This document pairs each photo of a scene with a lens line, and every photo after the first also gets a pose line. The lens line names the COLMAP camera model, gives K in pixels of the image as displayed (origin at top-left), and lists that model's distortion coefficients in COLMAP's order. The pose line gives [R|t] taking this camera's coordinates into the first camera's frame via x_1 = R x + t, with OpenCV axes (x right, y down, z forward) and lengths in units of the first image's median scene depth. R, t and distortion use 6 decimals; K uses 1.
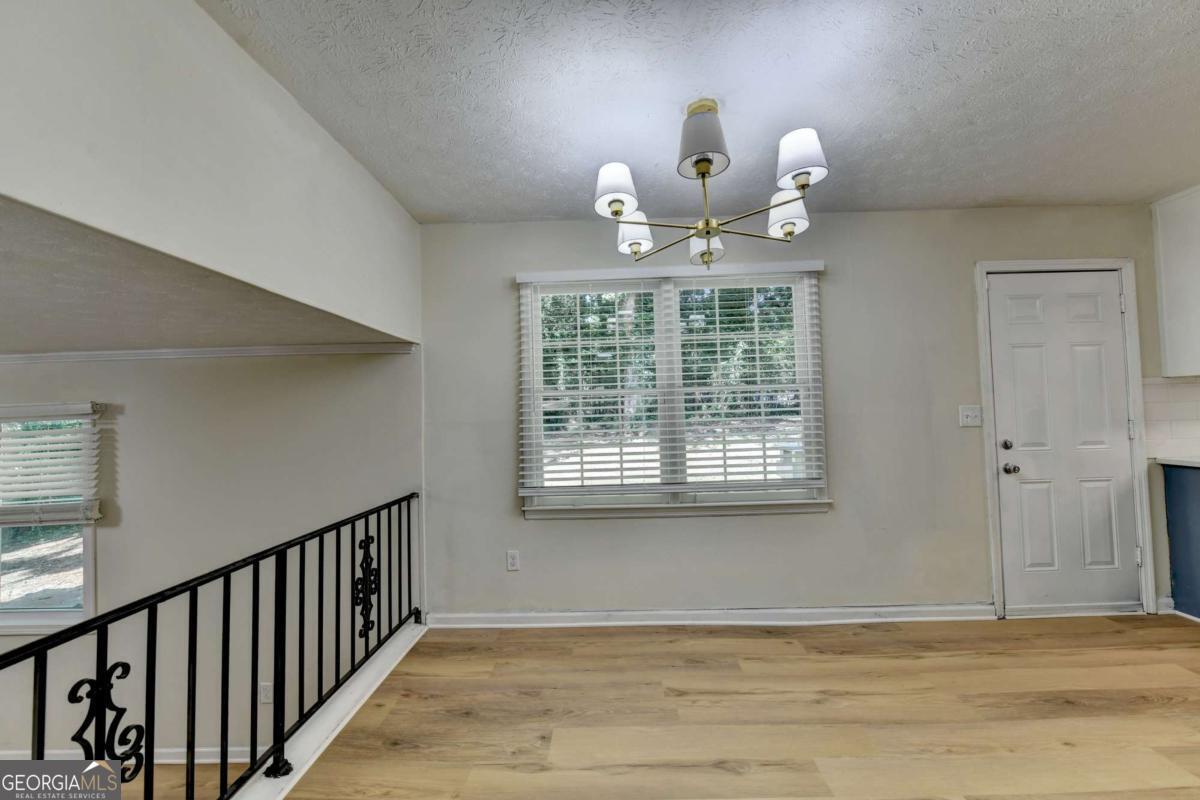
lens RADIAL K [[492.7, 0, 594.5], [0, 492.7, 395.9], [0, 0, 1]] dist [-0.015722, 0.000767]
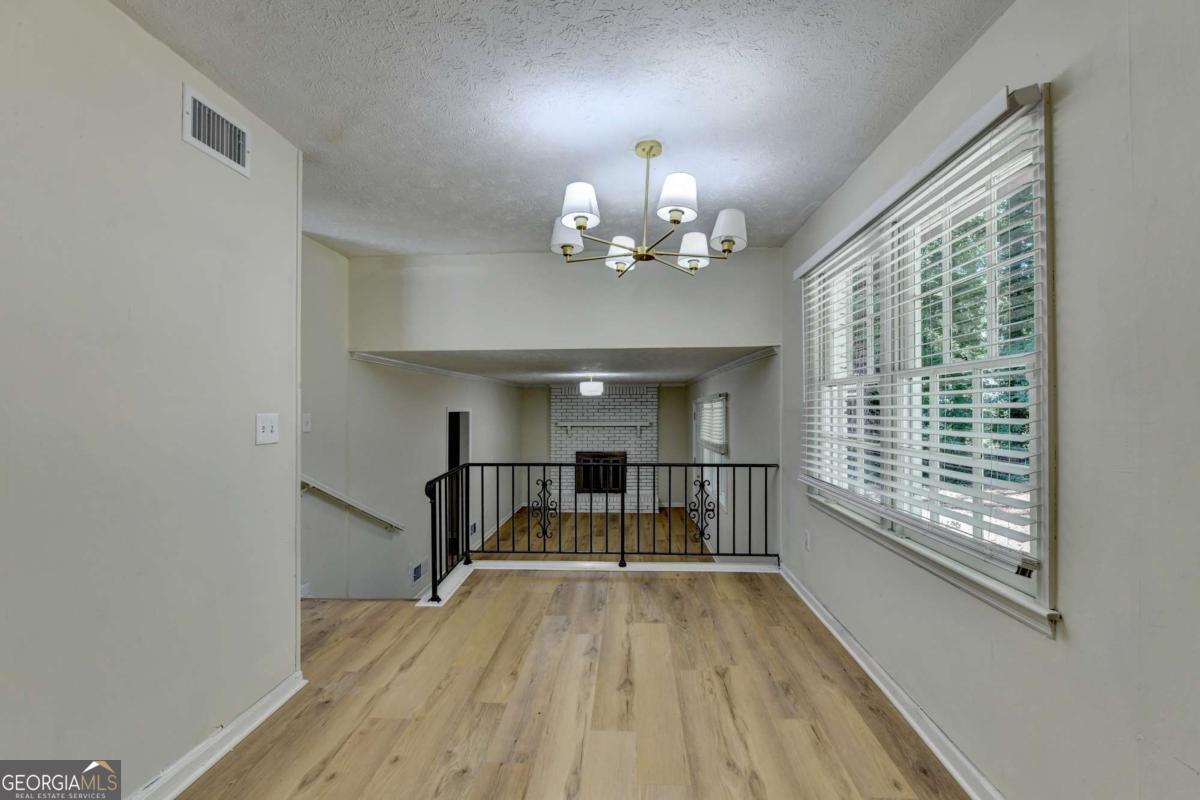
lens RADIAL K [[492.7, 0, 602.8], [0, 492.7, 403.2], [0, 0, 1]] dist [-0.015722, 0.000767]
pose [[-0.036027, 0.027035, -0.998985, 1.230072], [0.035315, 0.999044, 0.025763, -0.016632], [0.998727, -0.034351, -0.036947, 0.801627]]
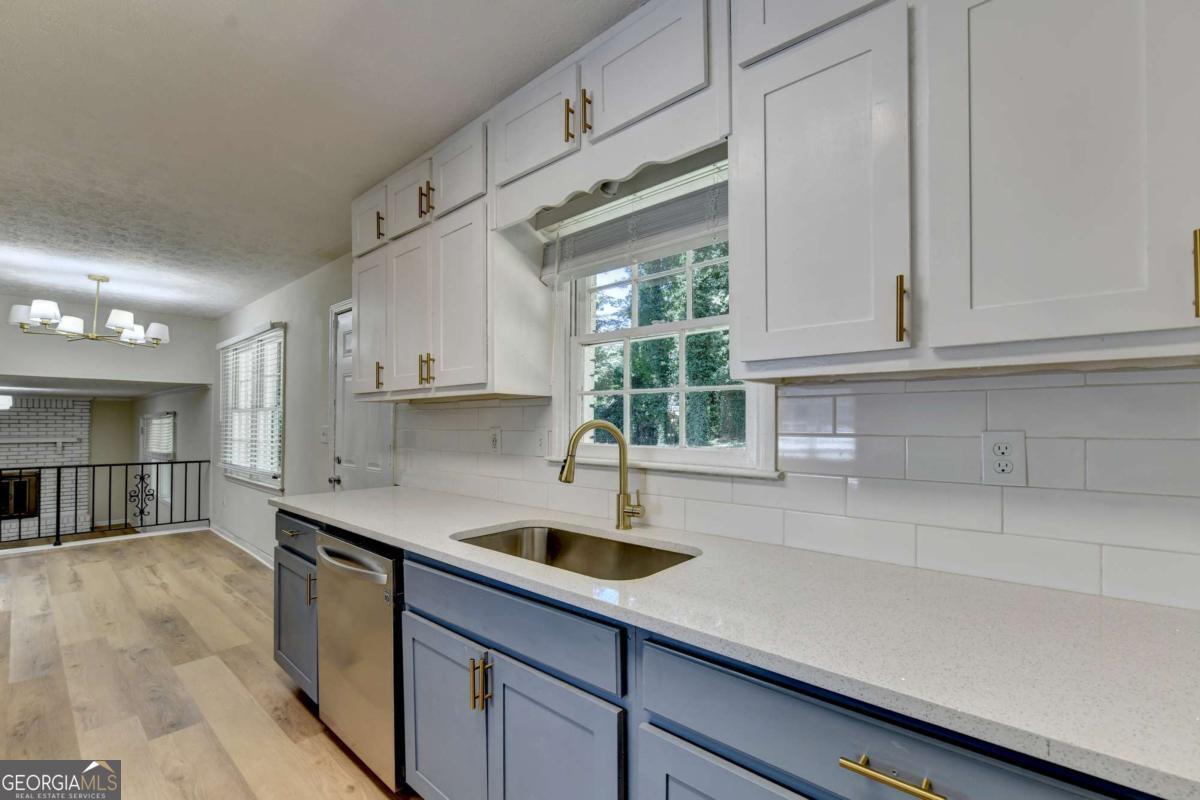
lens RADIAL K [[492.7, 0, 639.4], [0, 492.7, 421.5], [0, 0, 1]] dist [-0.015722, 0.000767]
pose [[0.802975, 0.036773, -0.594877, 2.898791], [-0.015428, 0.999043, 0.040932, -0.090225], [0.595813, -0.023690, 0.802774, 0.620480]]
